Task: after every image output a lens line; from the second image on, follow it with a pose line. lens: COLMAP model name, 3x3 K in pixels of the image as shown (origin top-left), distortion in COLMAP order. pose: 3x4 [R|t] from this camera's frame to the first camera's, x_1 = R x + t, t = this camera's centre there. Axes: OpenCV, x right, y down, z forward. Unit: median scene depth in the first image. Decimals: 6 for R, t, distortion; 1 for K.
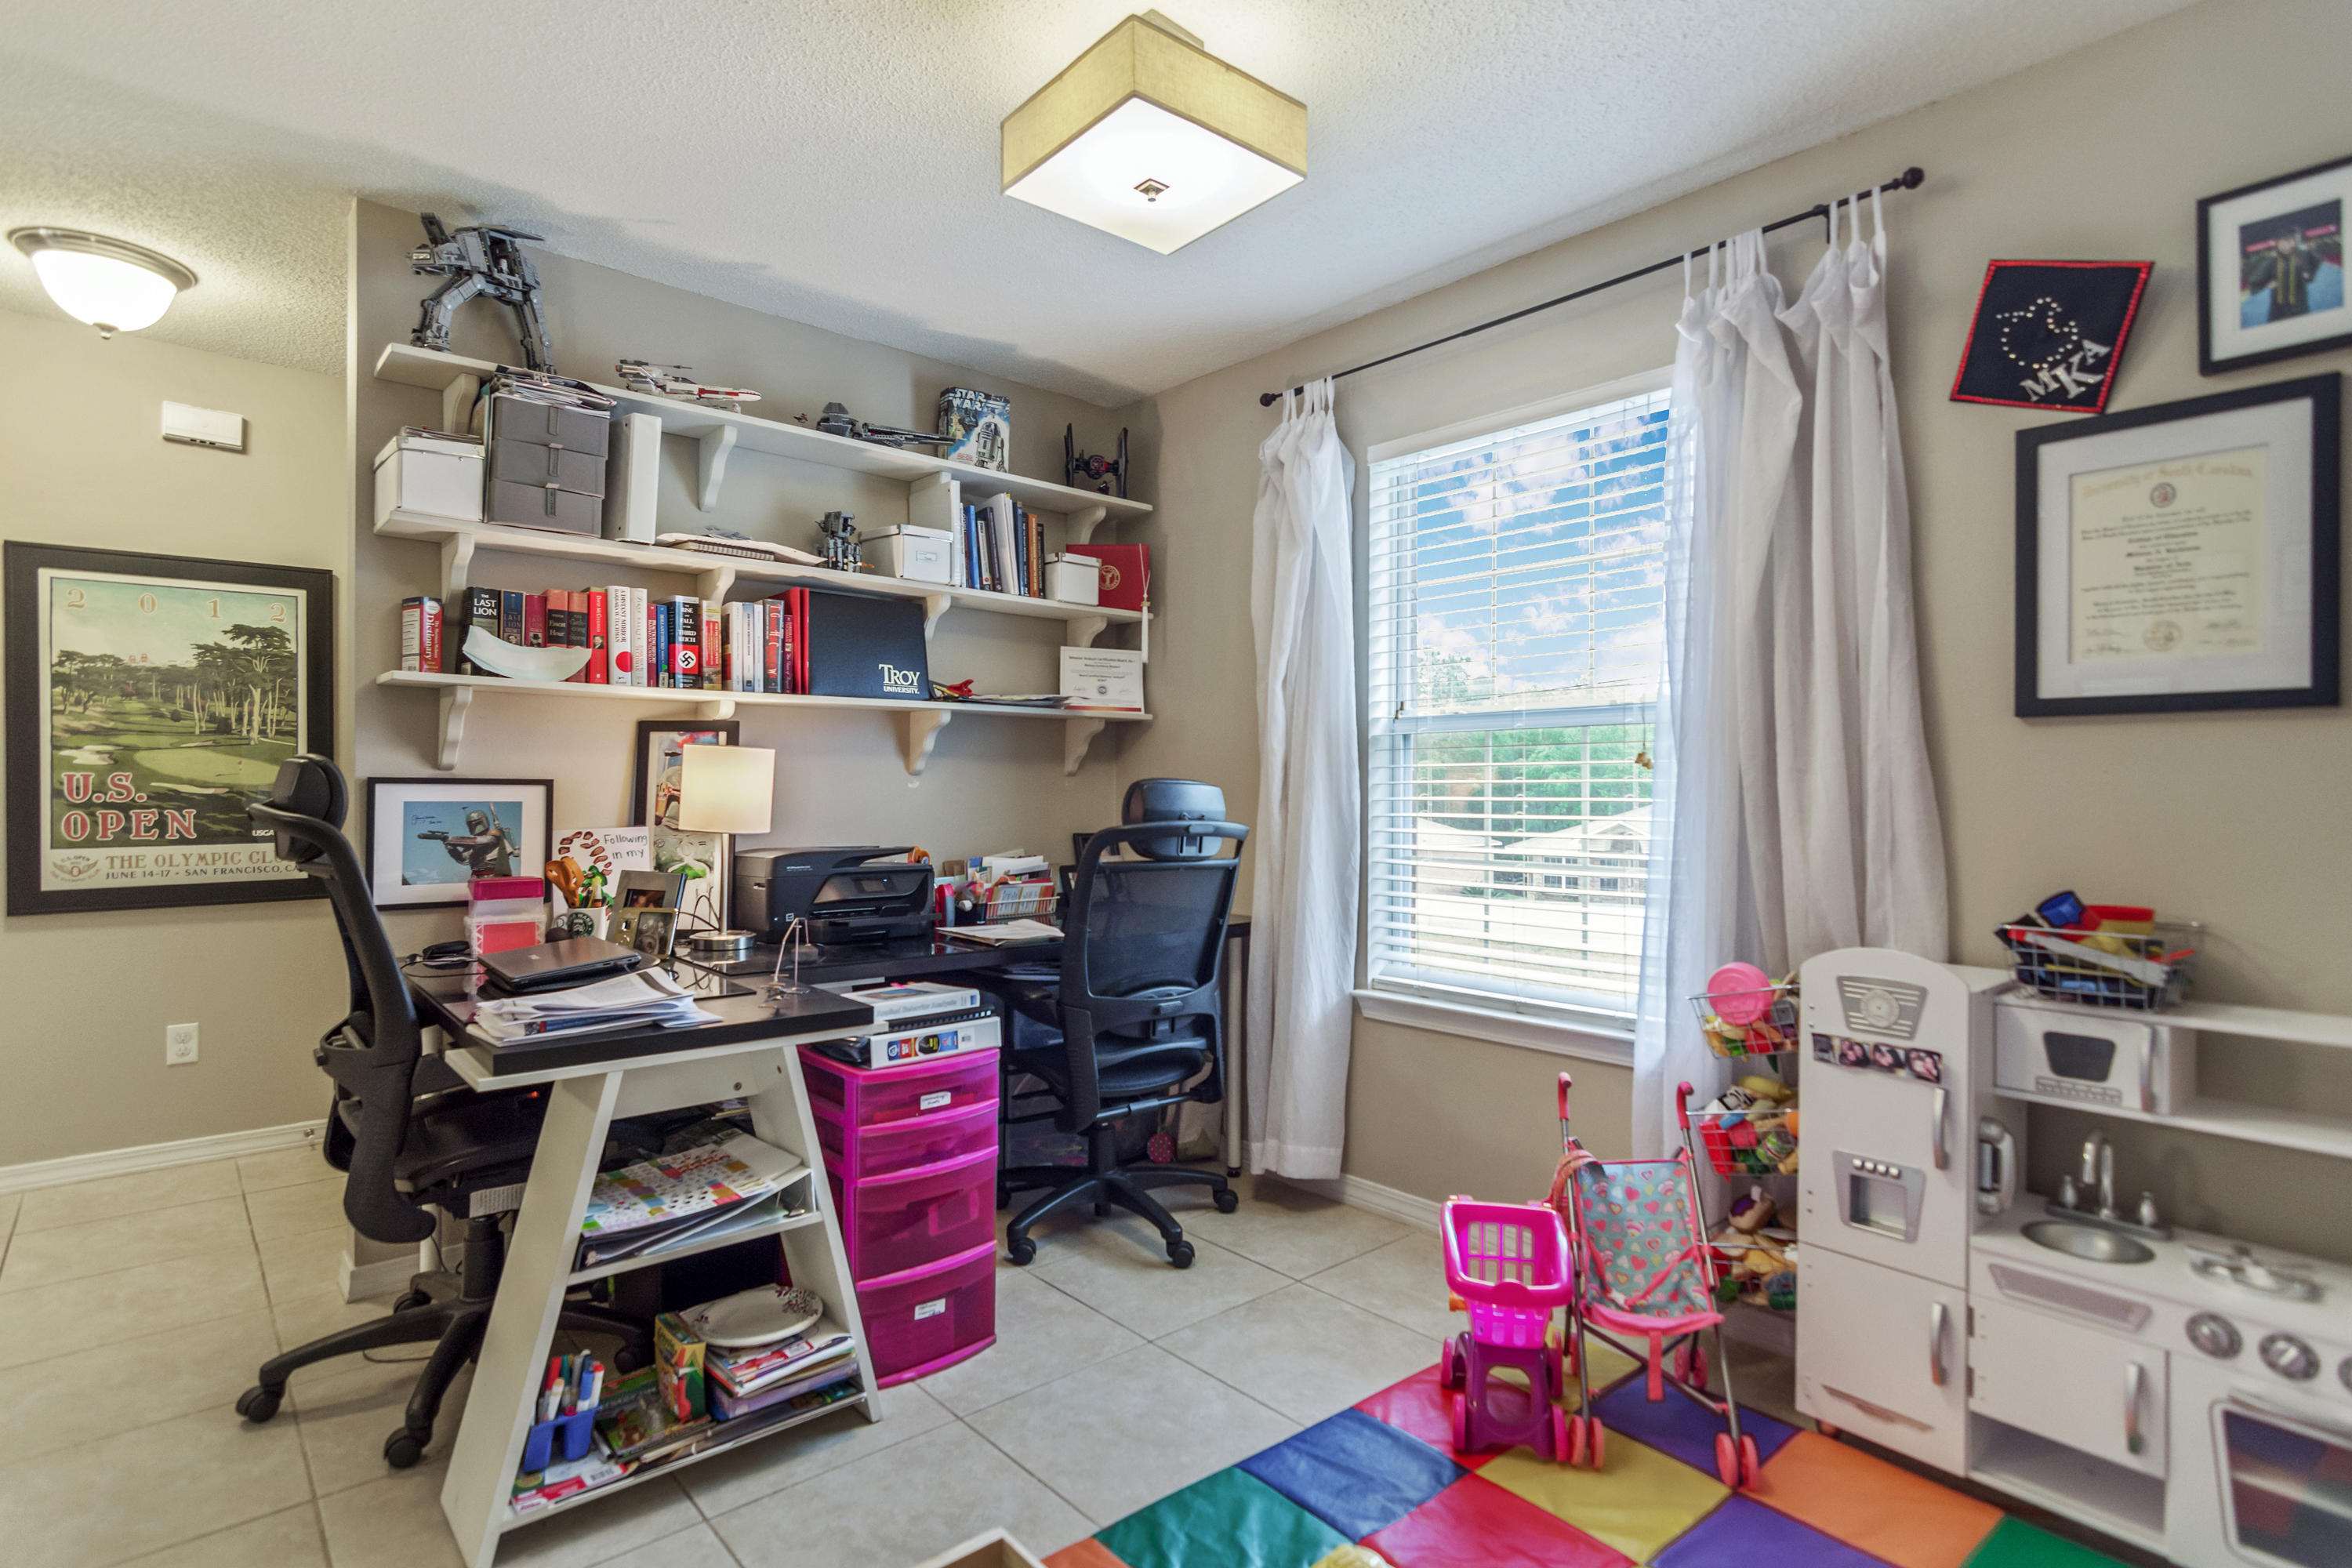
lens RADIAL K [[1140.5, 0, 1161.8], [0, 1140.5, 775.6], [0, 0, 1]] dist [-0.005274, -0.001191]
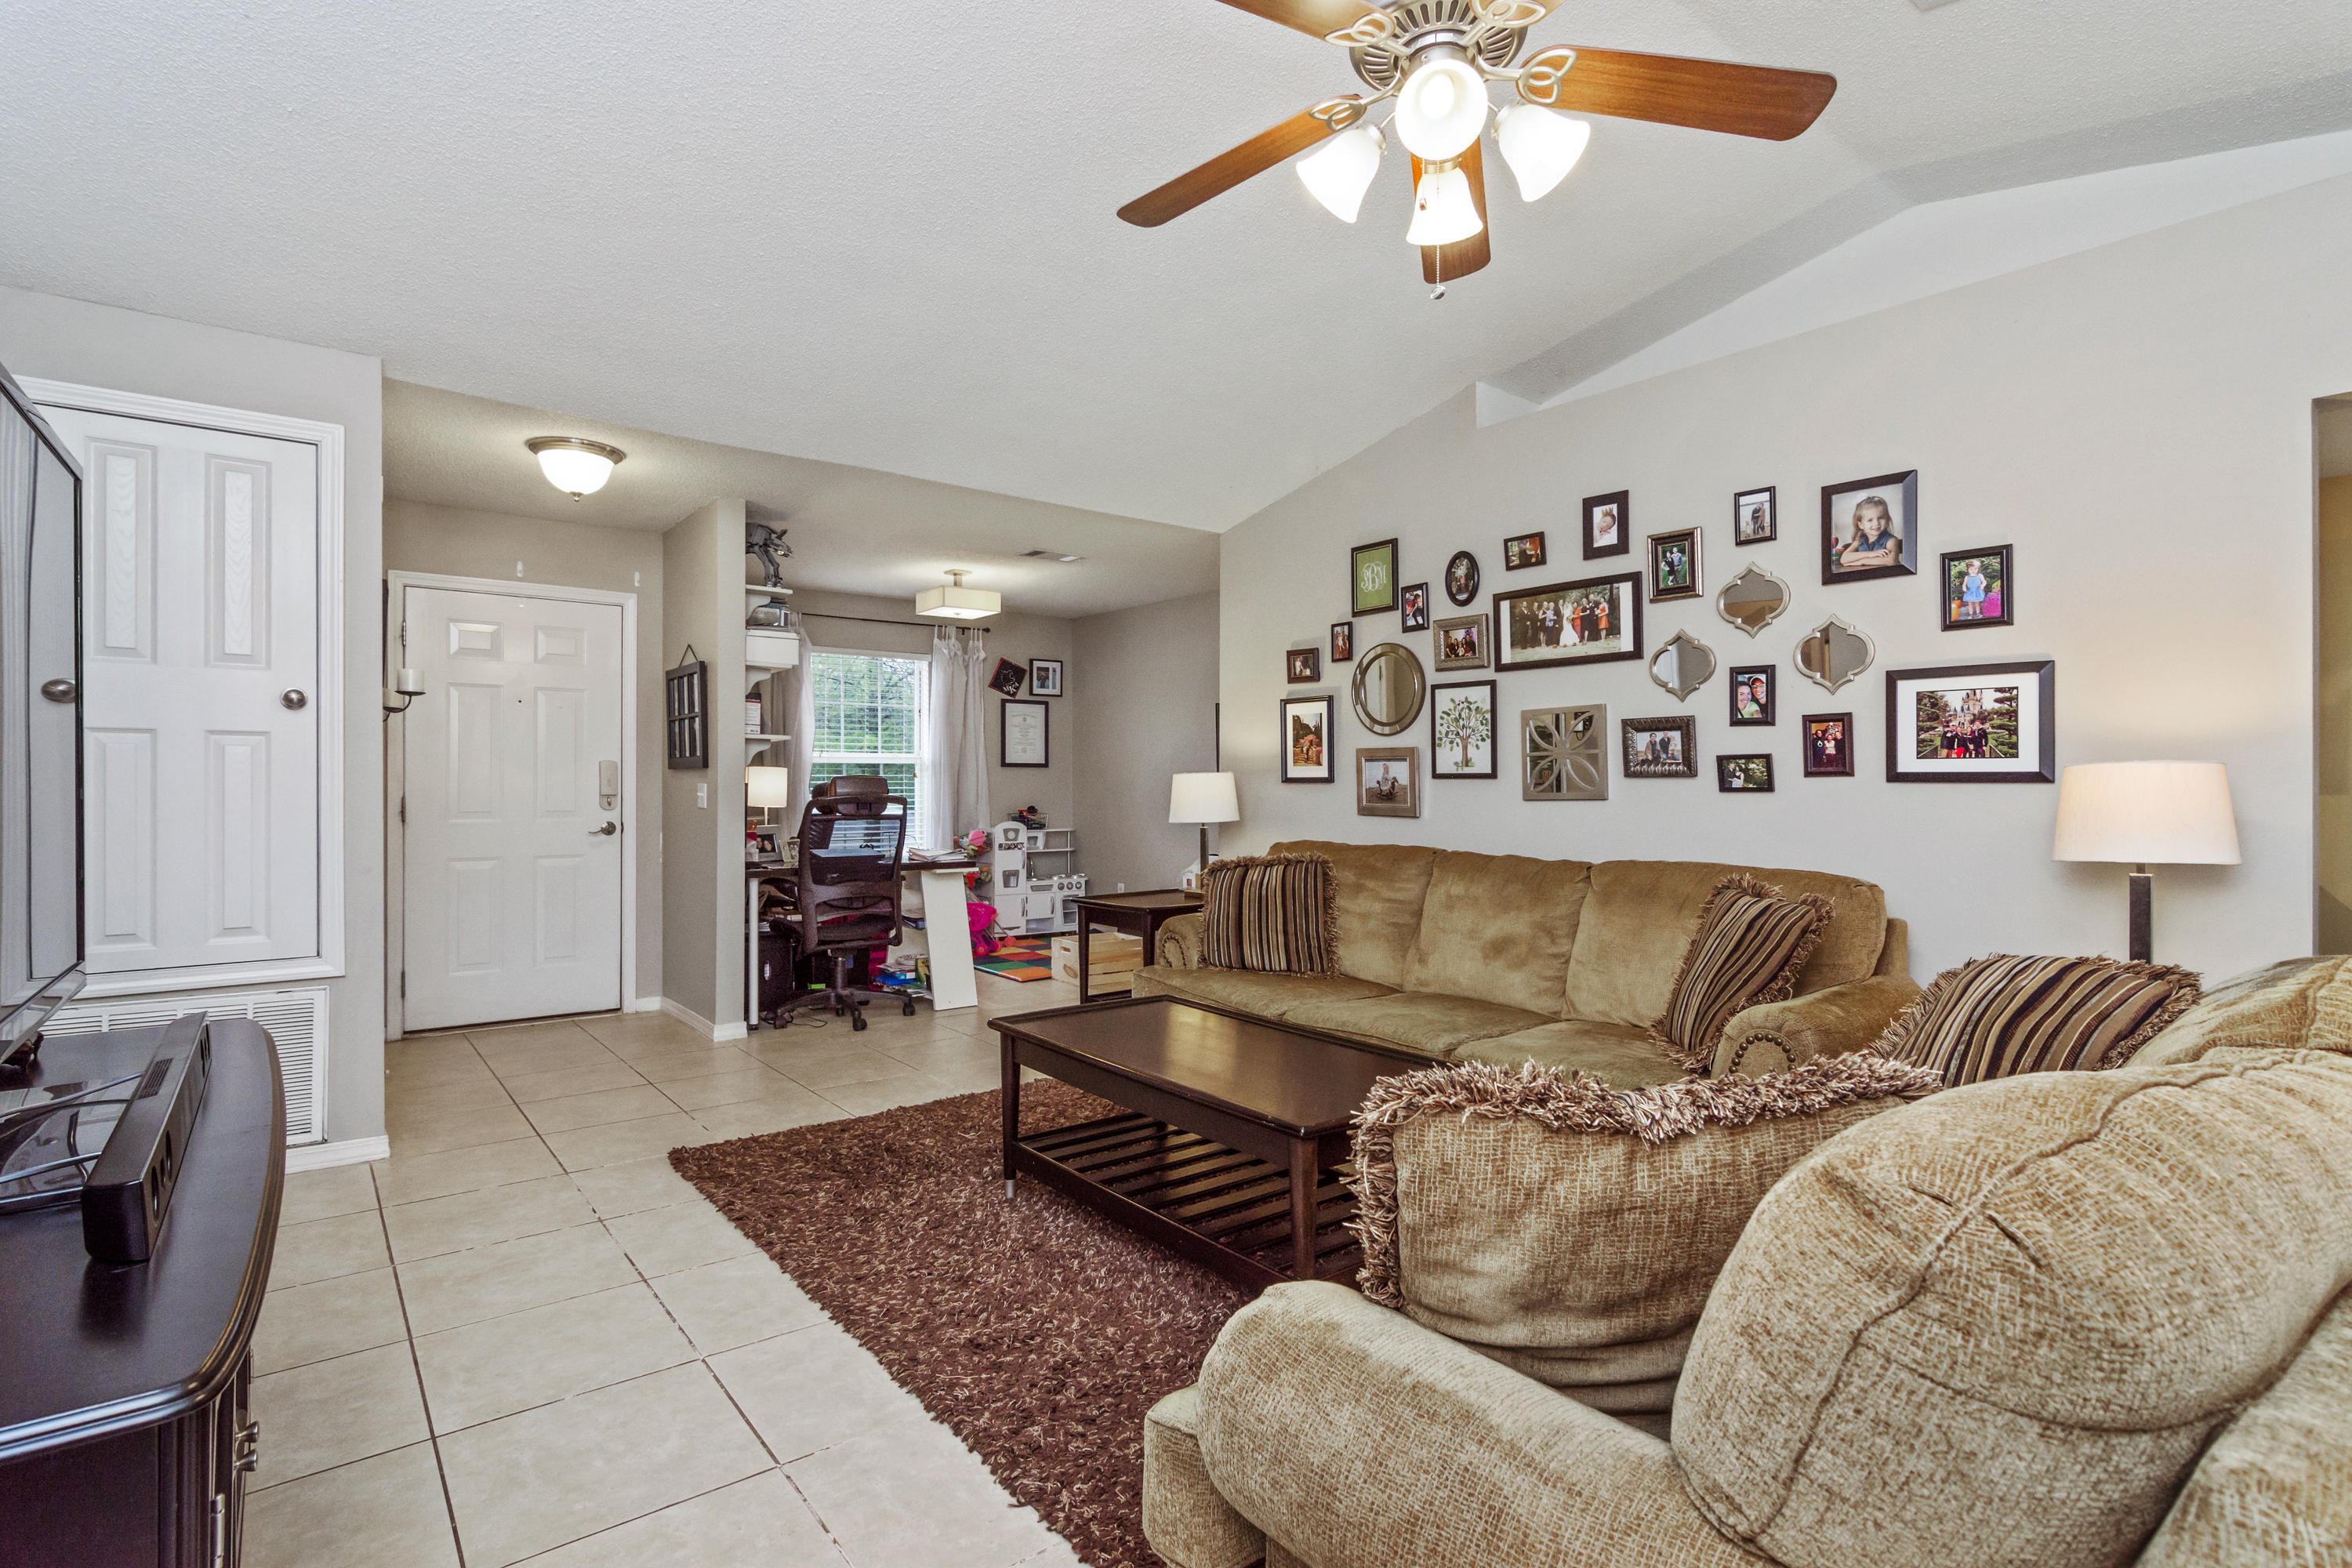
lens RADIAL K [[1140.5, 0, 1161.8], [0, 1140.5, 775.6], [0, 0, 1]] dist [-0.005274, -0.001191]
pose [[0.048028, 0.009151, 0.998804, -3.779640], [-0.005388, 0.999946, -0.008903, 0.015733], [-0.998831, -0.004953, 0.048075, 0.231479]]
